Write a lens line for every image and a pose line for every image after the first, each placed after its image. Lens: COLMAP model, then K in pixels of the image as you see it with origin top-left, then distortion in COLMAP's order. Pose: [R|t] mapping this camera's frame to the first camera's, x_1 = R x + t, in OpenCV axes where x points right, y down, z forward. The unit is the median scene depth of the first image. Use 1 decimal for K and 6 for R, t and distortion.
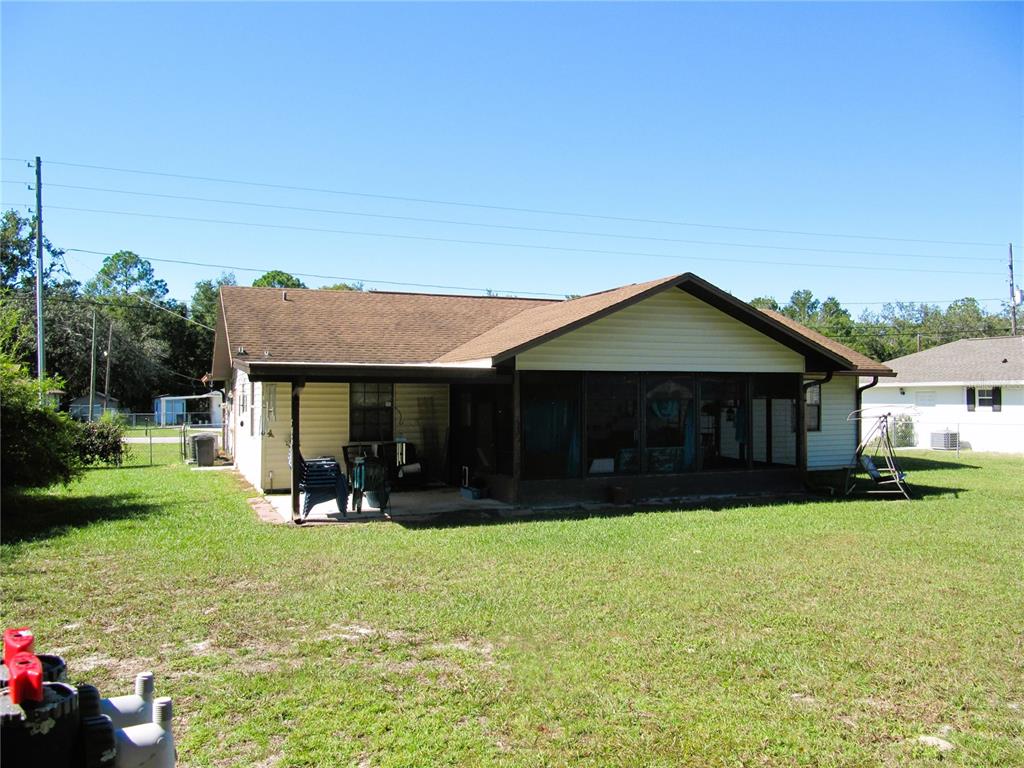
lens RADIAL K [[828.0, 0, 514.0], [0, 828.0, 385.9], [0, 0, 1]] dist [-0.023655, 0.007444]
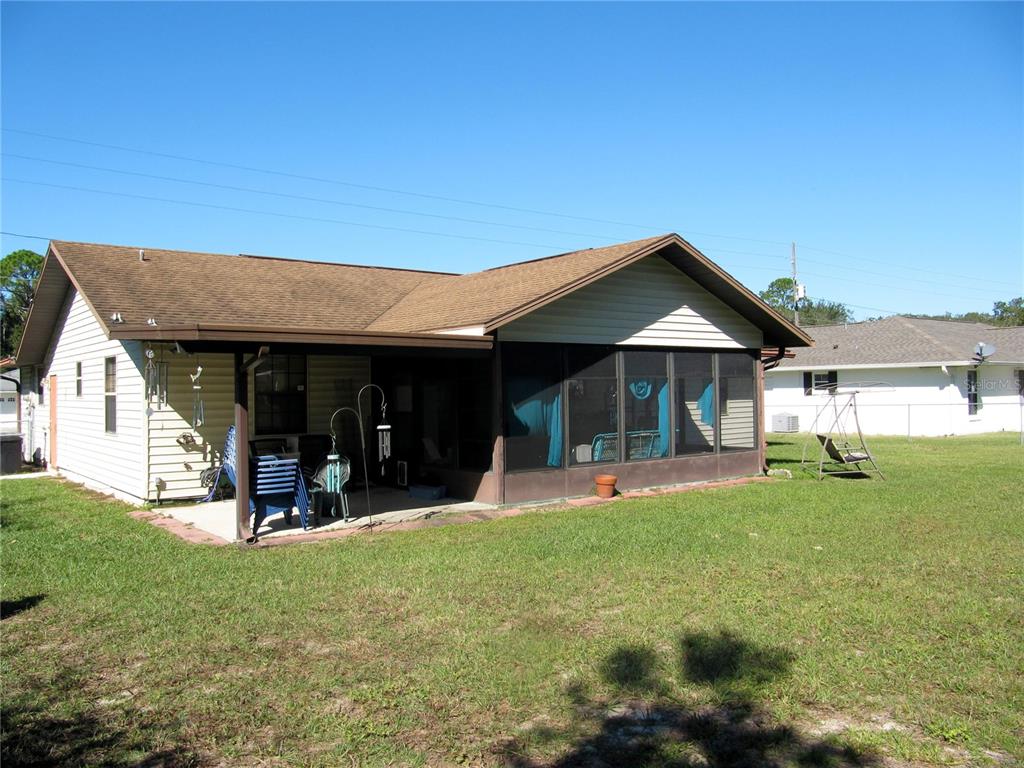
lens RADIAL K [[828.0, 0, 510.4], [0, 828.0, 380.1], [0, 0, 1]] dist [-0.023655, 0.007444]
pose [[0.962513, -0.010036, 0.271050, -0.173597], [0.010651, 0.999943, -0.000798, 0.017369], [-0.271027, 0.003655, 0.962565, 0.165930]]
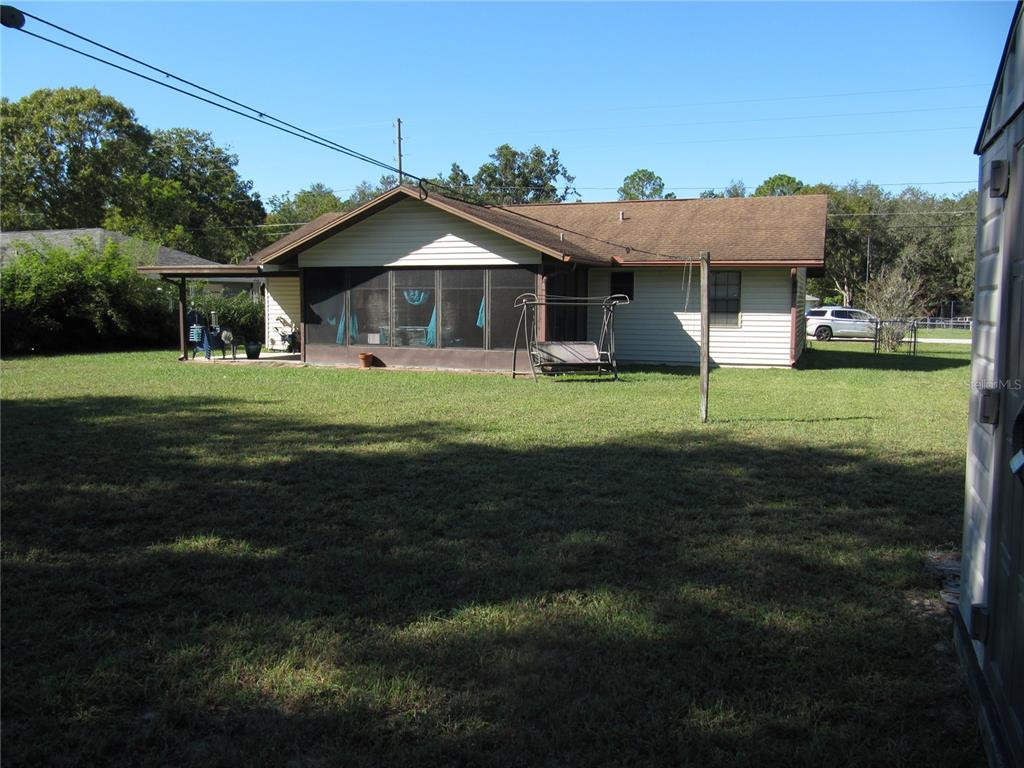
lens RADIAL K [[828.0, 0, 507.2], [0, 828.0, 387.1], [0, 0, 1]] dist [-0.023655, 0.007444]
pose [[0.743808, 0.074022, -0.664282, 1.023152], [0.001406, 0.993673, 0.112300, 0.022249], [0.668392, -0.084463, 0.738998, 0.143727]]
